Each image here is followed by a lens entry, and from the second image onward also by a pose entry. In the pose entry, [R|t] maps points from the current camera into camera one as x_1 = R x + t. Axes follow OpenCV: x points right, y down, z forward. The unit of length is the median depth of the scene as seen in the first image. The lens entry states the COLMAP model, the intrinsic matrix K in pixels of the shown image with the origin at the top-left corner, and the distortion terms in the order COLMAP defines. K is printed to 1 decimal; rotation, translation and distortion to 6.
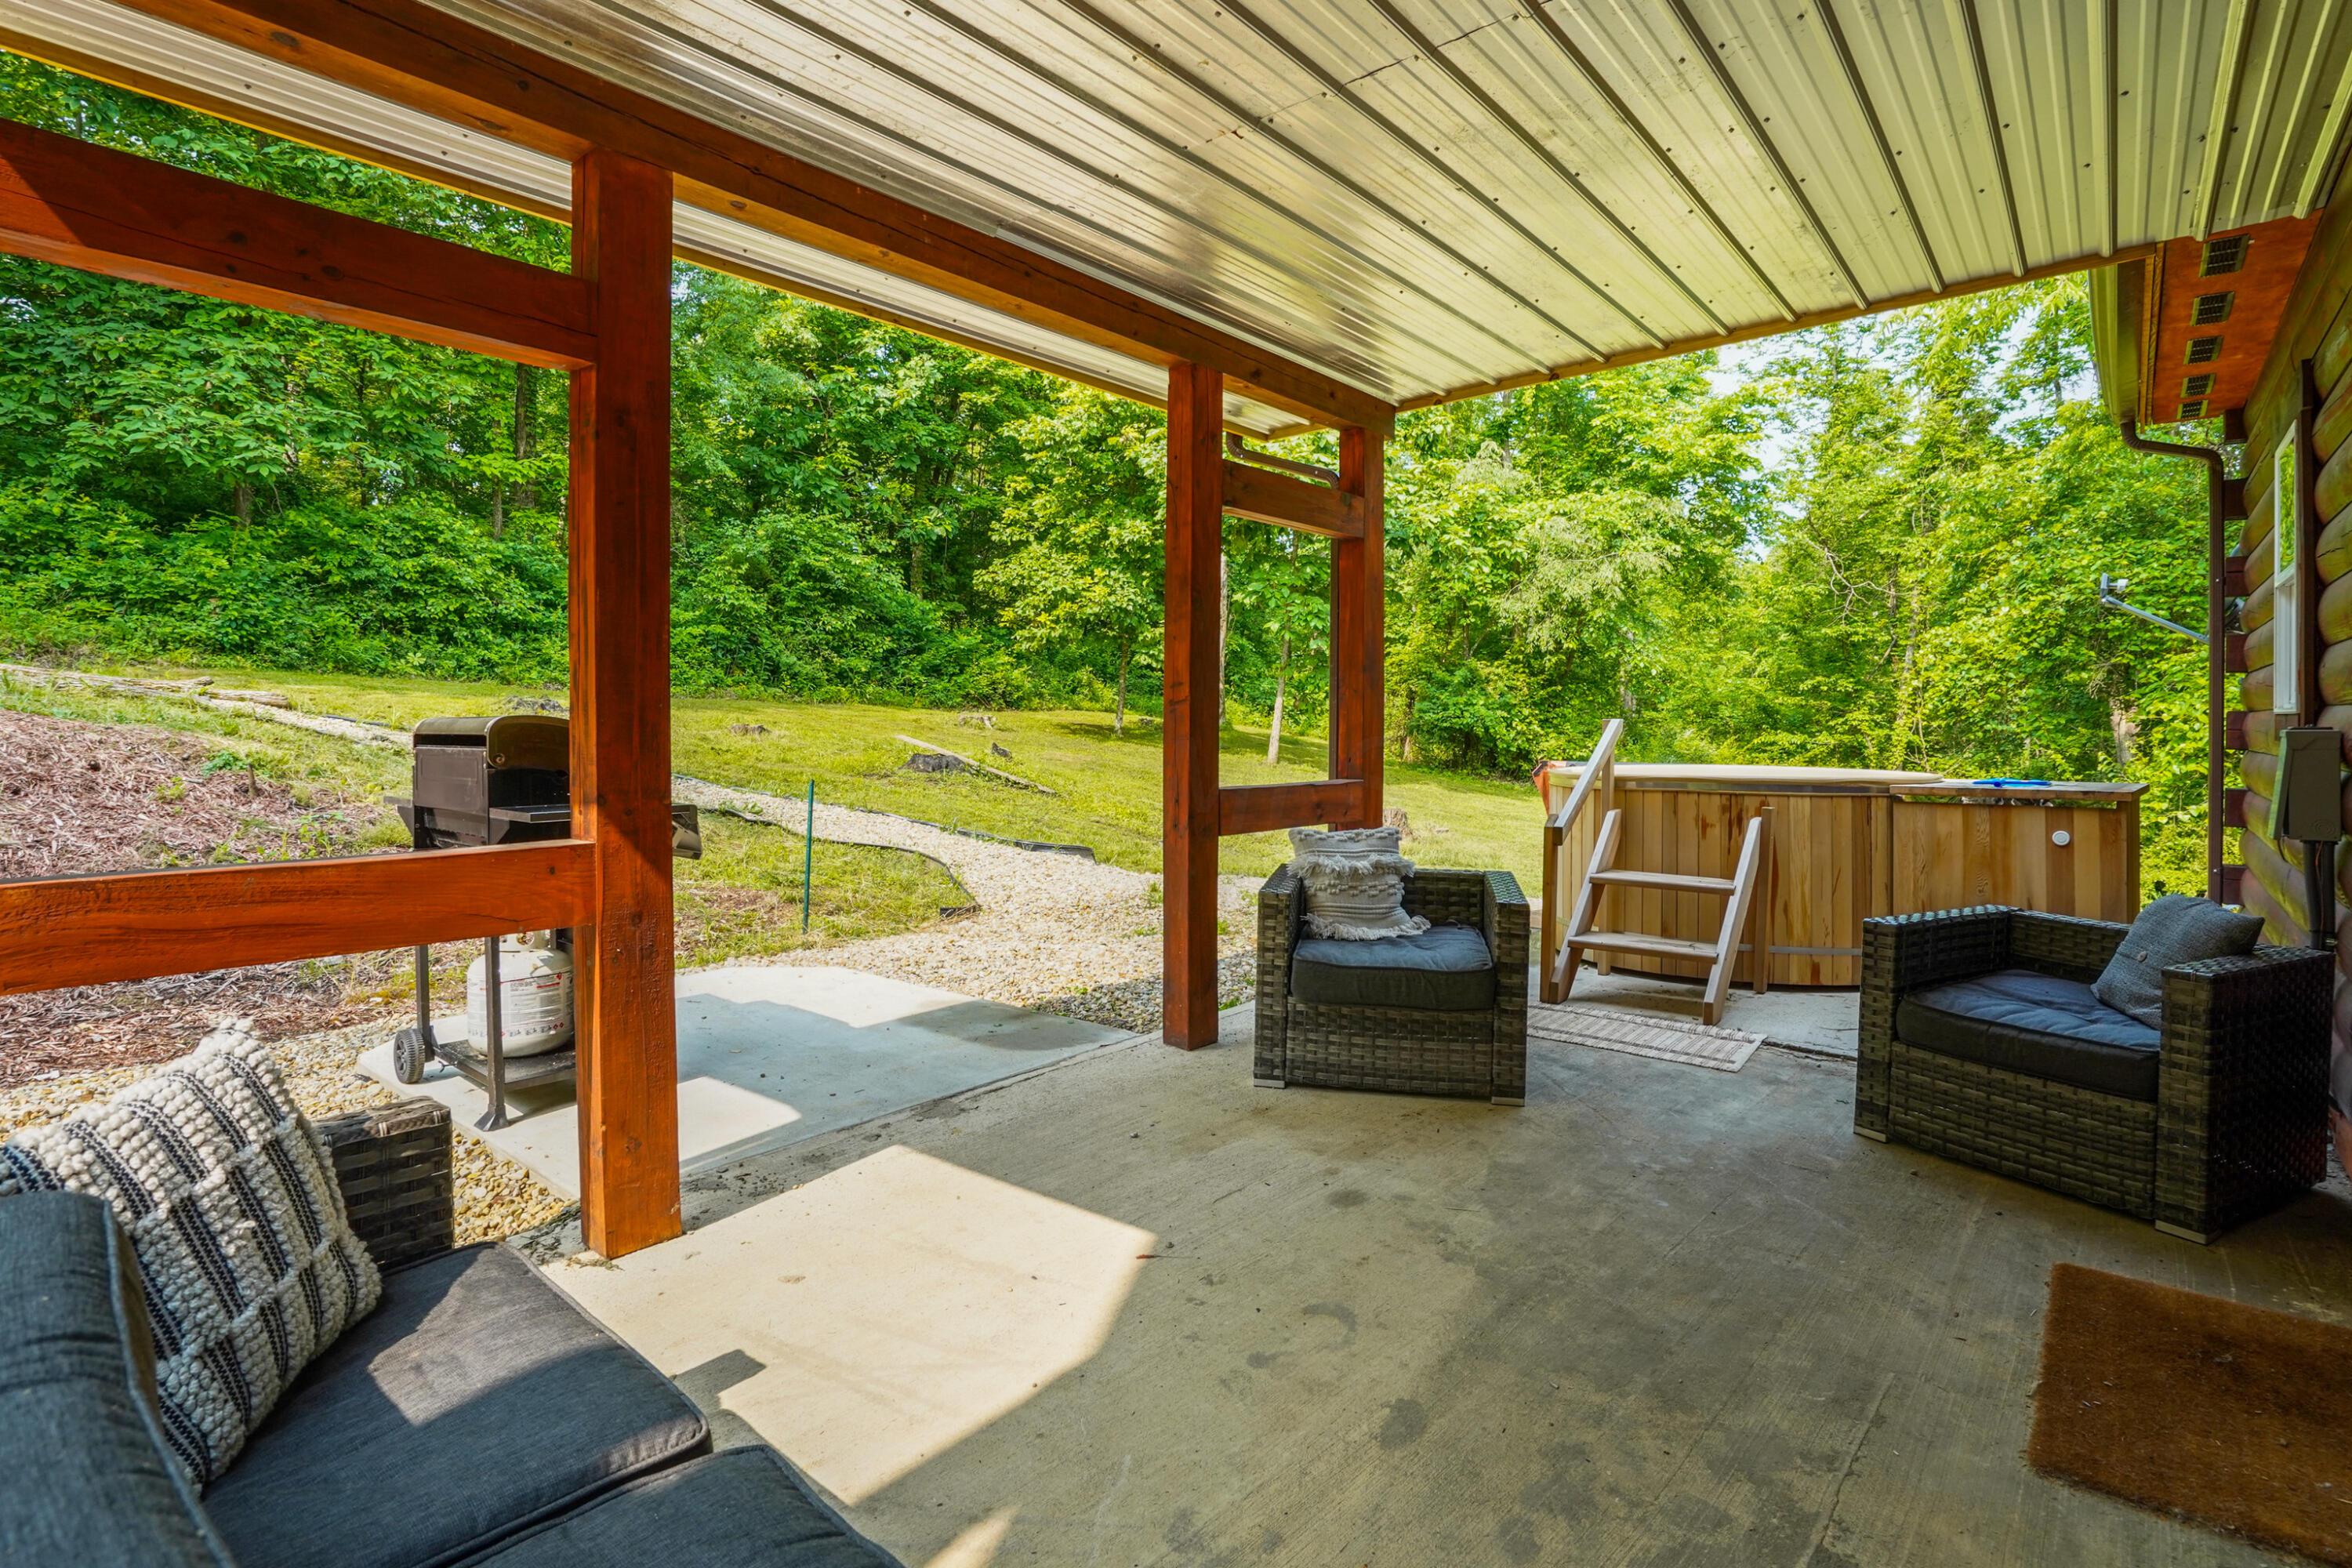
lens RADIAL K [[1166.5, 0, 1176.5], [0, 1166.5, 712.8], [0, 0, 1]] dist [-0.029905, 0.000064]
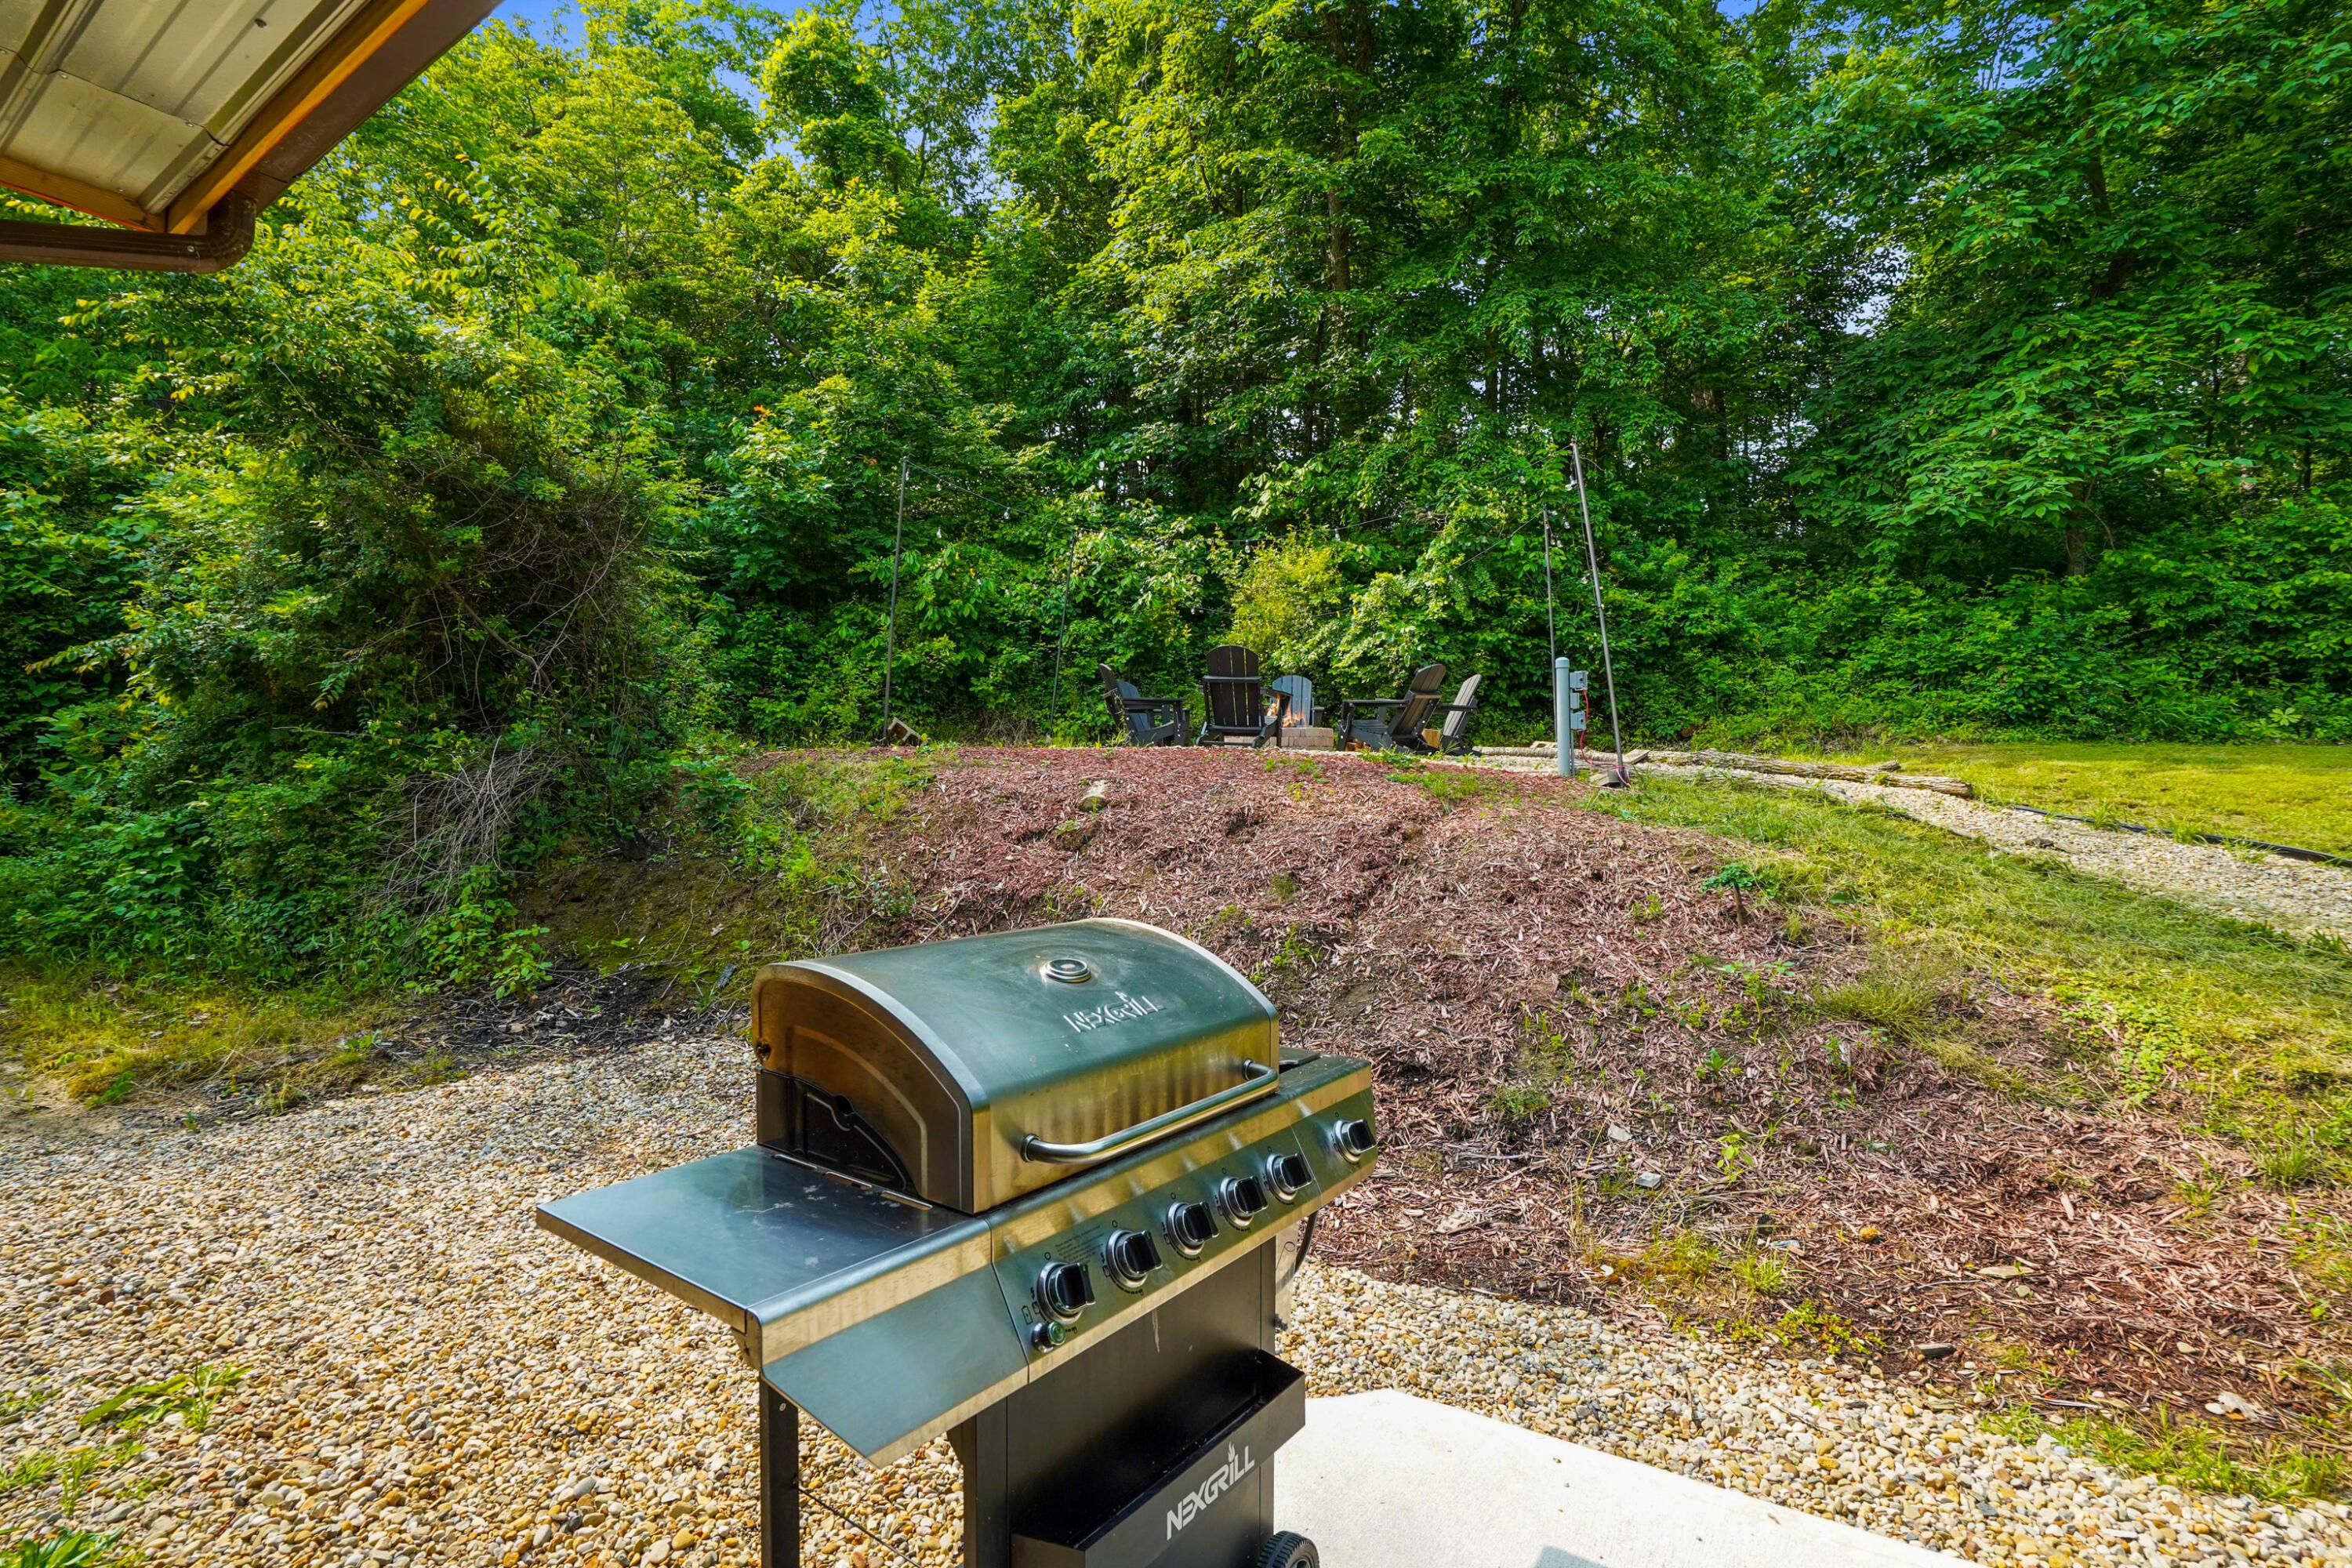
lens RADIAL K [[1144.8, 0, 1176.0], [0, 1144.8, 784.0], [0, 0, 1]] dist [-0.063491, 0.027565]
pose [[0.076209, 0.002072, -0.997090, -0.014279], [0.012152, 0.999922, 0.003007, -0.017395], [0.997018, -0.012345, 0.076178, 0.288821]]
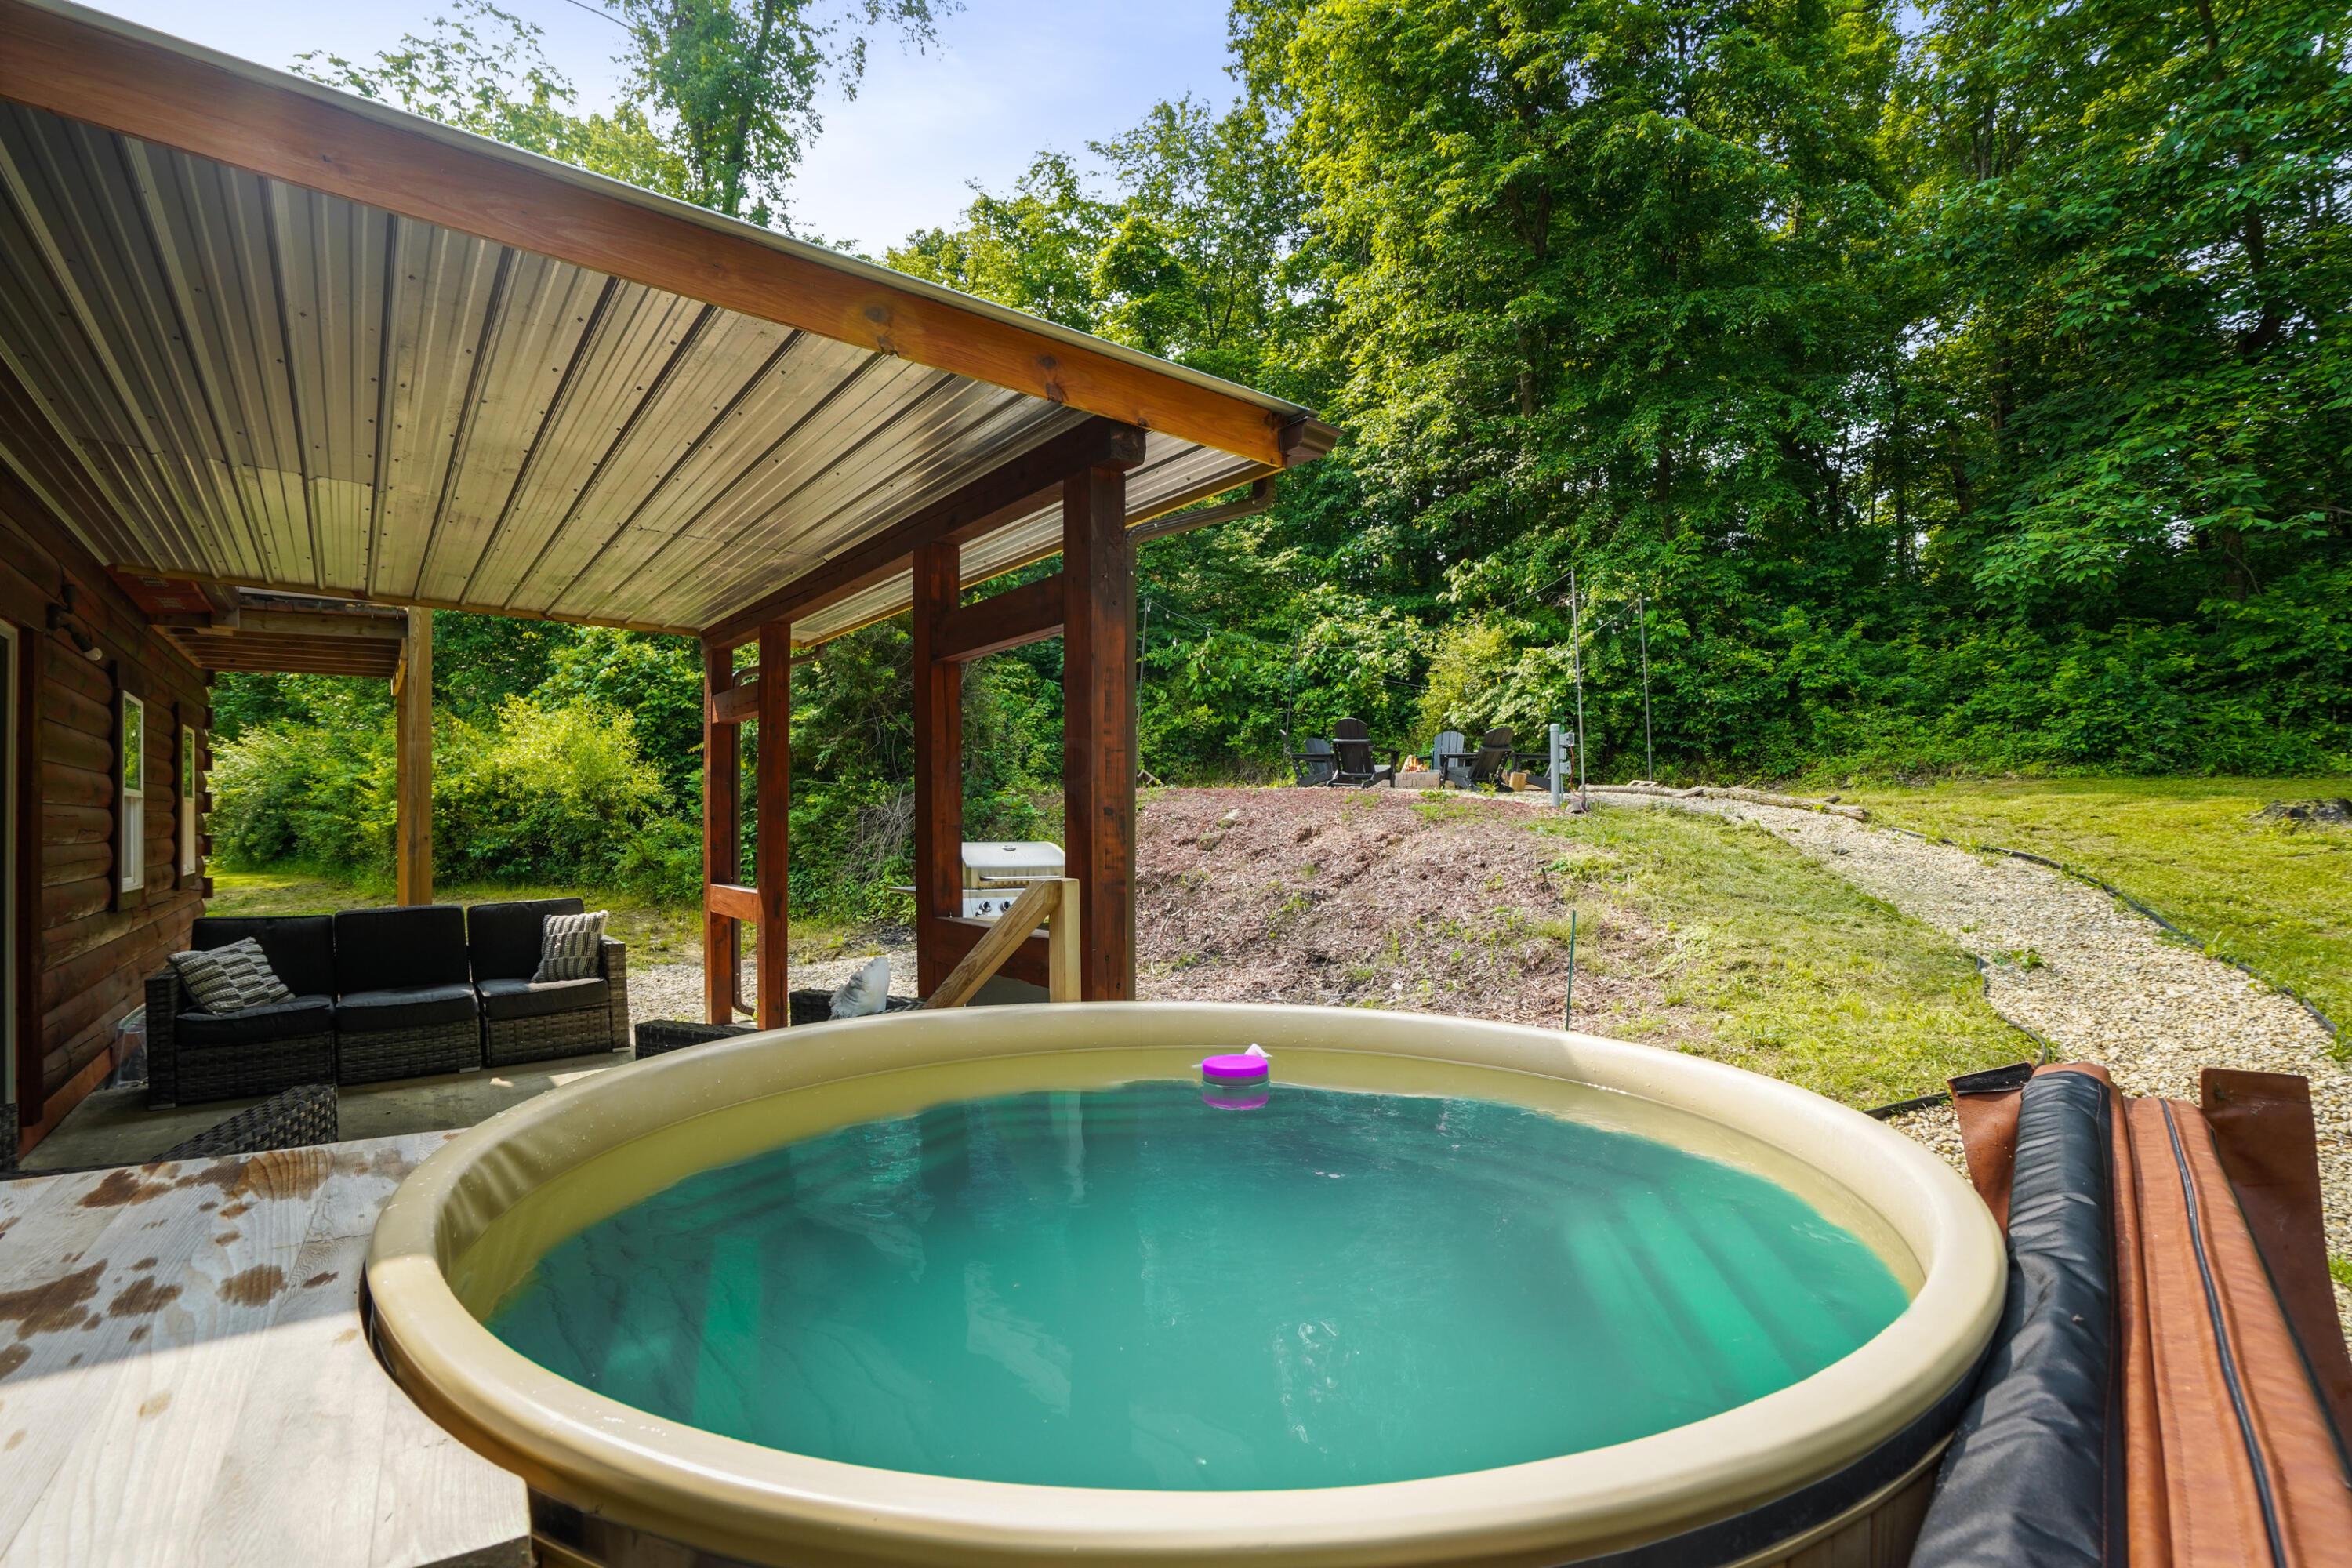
lens RADIAL K [[1161.7, 0, 1176.9], [0, 1161.7, 803.7], [0, 0, 1]] dist [-0.056378, 0.029481]
pose [[-0.247541, -0.013689, -0.968781, 0.344552], [0.008974, 0.999825, -0.016421, -0.006892], [0.968836, -0.012758, -0.247375, 0.487723]]
